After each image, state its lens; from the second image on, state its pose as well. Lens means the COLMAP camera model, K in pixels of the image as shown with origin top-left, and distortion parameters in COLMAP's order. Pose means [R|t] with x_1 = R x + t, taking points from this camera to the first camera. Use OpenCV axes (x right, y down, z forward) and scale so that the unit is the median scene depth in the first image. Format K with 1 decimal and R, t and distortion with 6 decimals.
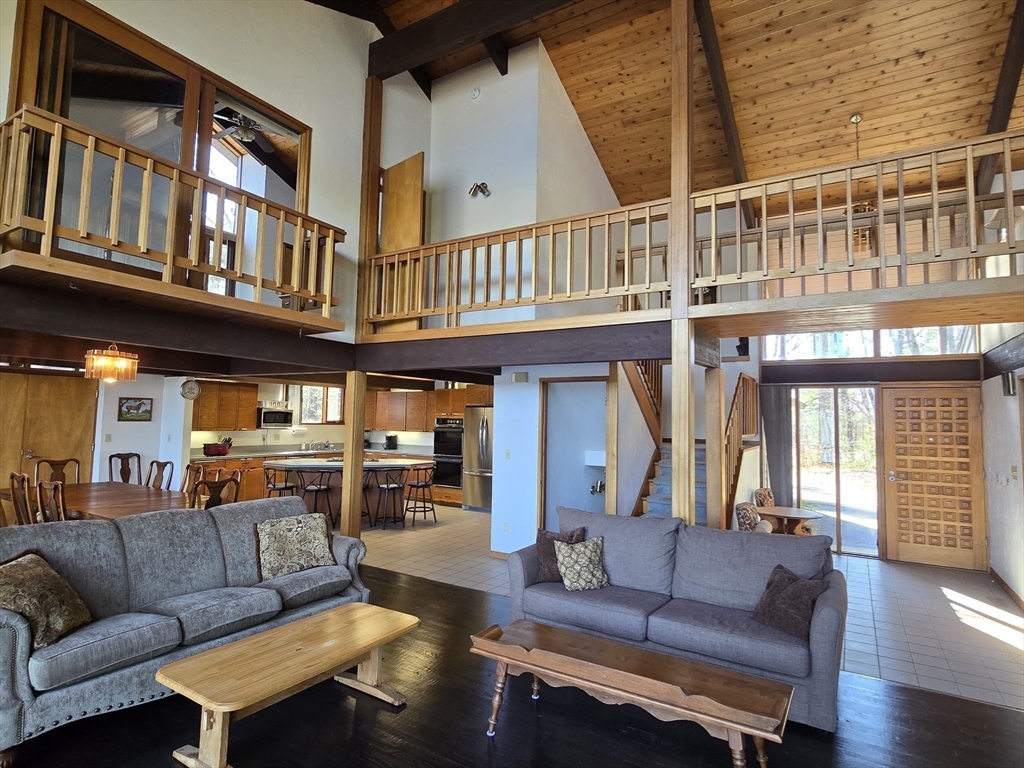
lens RADIAL K [[549.1, 0, 515.4], [0, 549.1, 381.9], [0, 0, 1]] dist [-0.007883, -0.000510]
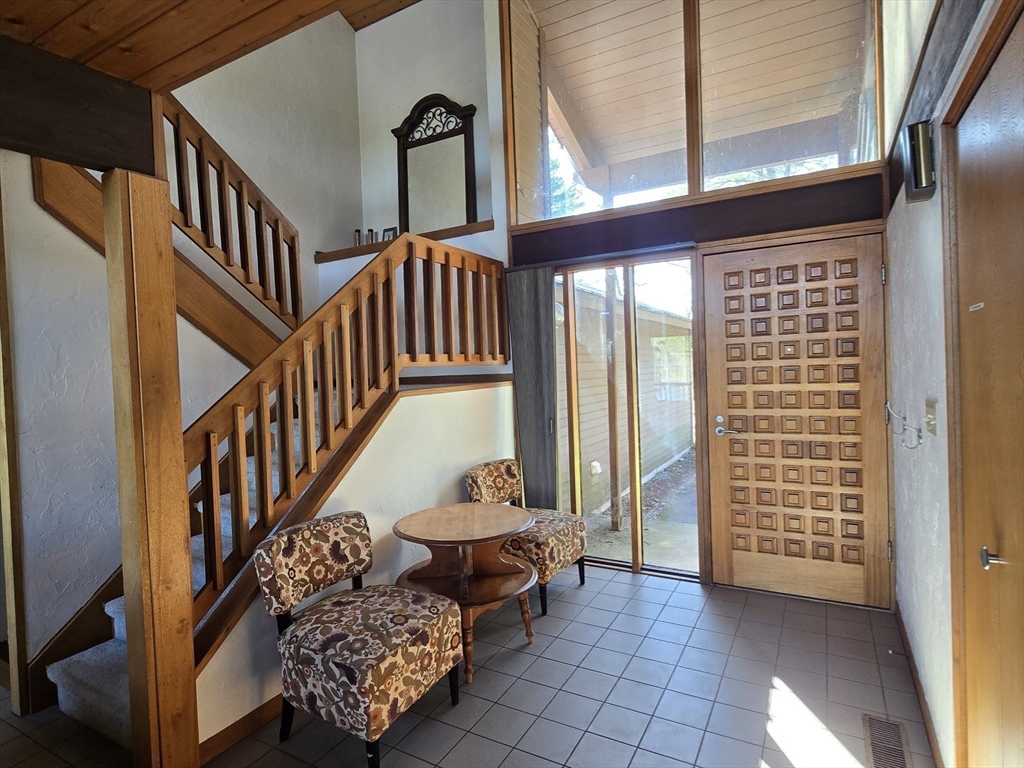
lens RADIAL K [[549.1, 0, 511.4], [0, 549.1, 381.8], [0, 0, 1]] dist [-0.007883, -0.000510]
pose [[0.998025, -0.054702, 0.030873, 0.493135], [0.051704, 0.994532, 0.090735, 0.076561], [-0.035668, -0.088960, 0.995396, 0.511565]]
